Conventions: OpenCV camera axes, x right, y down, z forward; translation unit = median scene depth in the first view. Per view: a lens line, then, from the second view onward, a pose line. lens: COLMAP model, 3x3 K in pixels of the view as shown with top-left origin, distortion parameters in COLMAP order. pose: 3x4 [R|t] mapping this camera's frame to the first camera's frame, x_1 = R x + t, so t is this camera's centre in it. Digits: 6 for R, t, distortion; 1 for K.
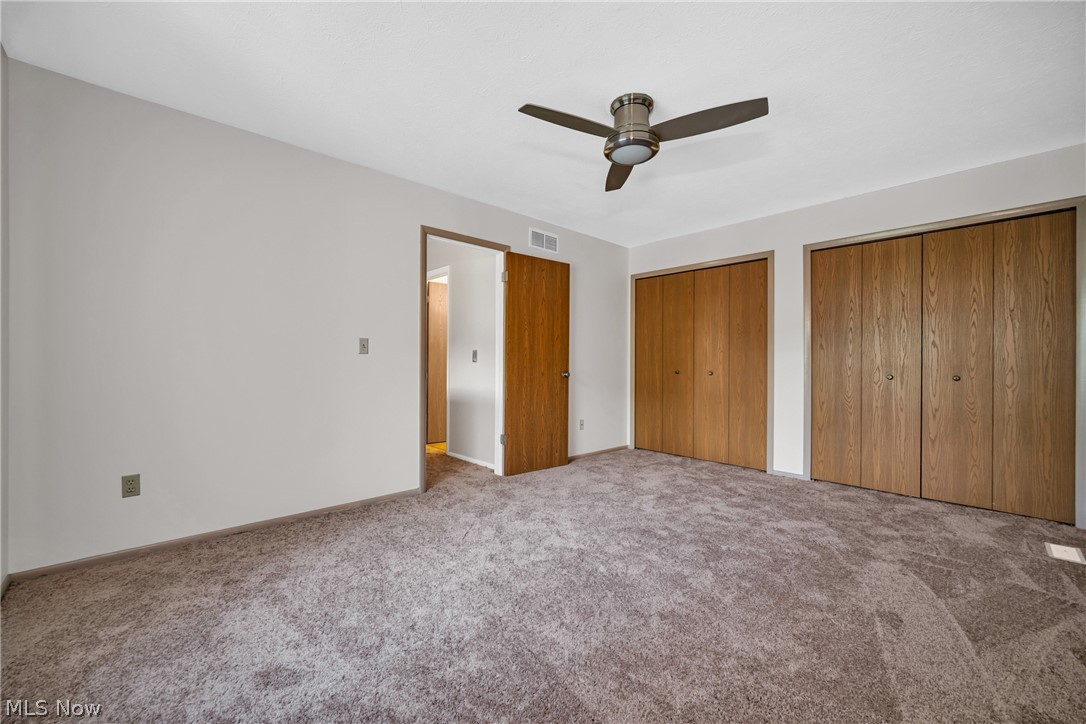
lens RADIAL K [[443.2, 0, 539.6], [0, 443.2, 359.1], [0, 0, 1]] dist [-0.000366, -0.000002]
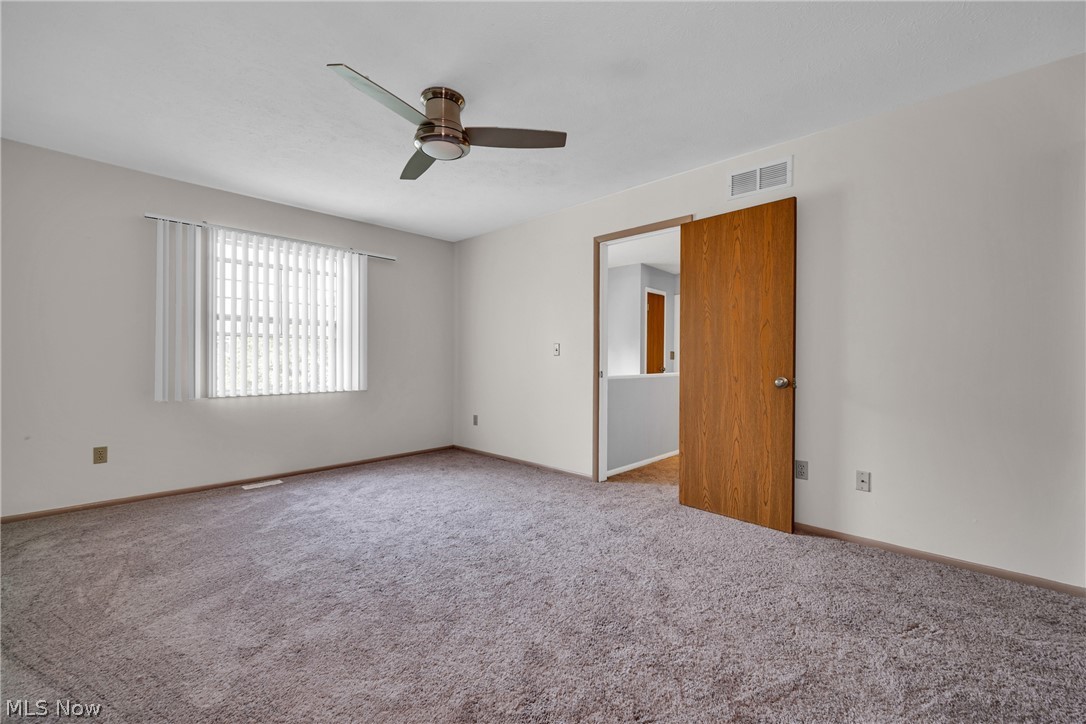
lens RADIAL K [[443.2, 0, 541.4], [0, 443.2, 365.2], [0, 0, 1]] dist [-0.000366, -0.000002]
pose [[0.051821, 0.006690, -0.998634, 0.698675], [0.006425, 0.999955, 0.007032, 0.004841], [0.998636, -0.006781, 0.051776, 0.685101]]
